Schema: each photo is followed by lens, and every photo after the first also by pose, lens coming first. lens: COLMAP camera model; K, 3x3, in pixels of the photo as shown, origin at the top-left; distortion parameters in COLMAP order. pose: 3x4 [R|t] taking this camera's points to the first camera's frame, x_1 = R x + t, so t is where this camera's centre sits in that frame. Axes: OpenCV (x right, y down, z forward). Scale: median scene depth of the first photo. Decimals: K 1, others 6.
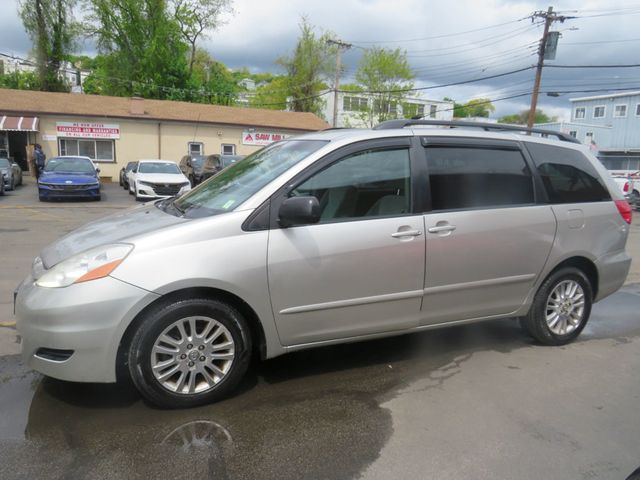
lens RADIAL K [[494.9, 0, 309.5], [0, 494.9, 239.8], [0, 0, 1]] dist [-0.025392, 0.004574]
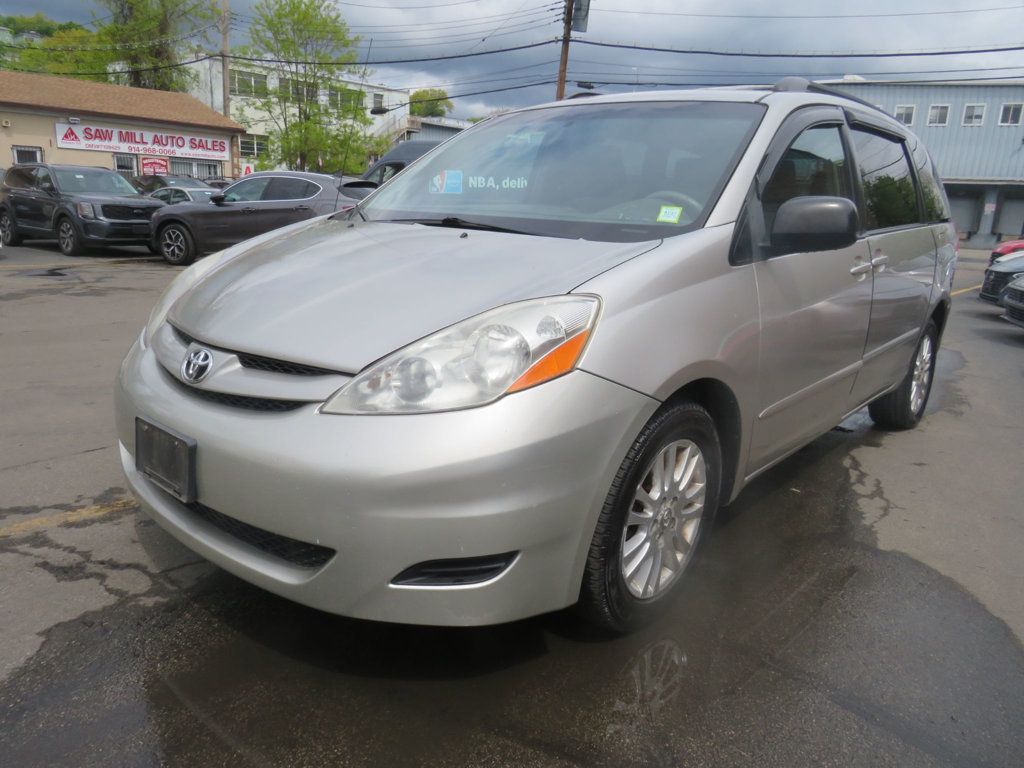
lens RADIAL K [[791.8, 0, 495.3], [0, 791.8, 383.7], [0, 0, 1]] dist [-0.025392, 0.004574]
pose [[0.891346, -0.095946, 0.443054, -0.127236], [0.061113, 0.993856, 0.092277, 0.002755], [-0.449186, -0.055174, 0.891733, 0.065585]]
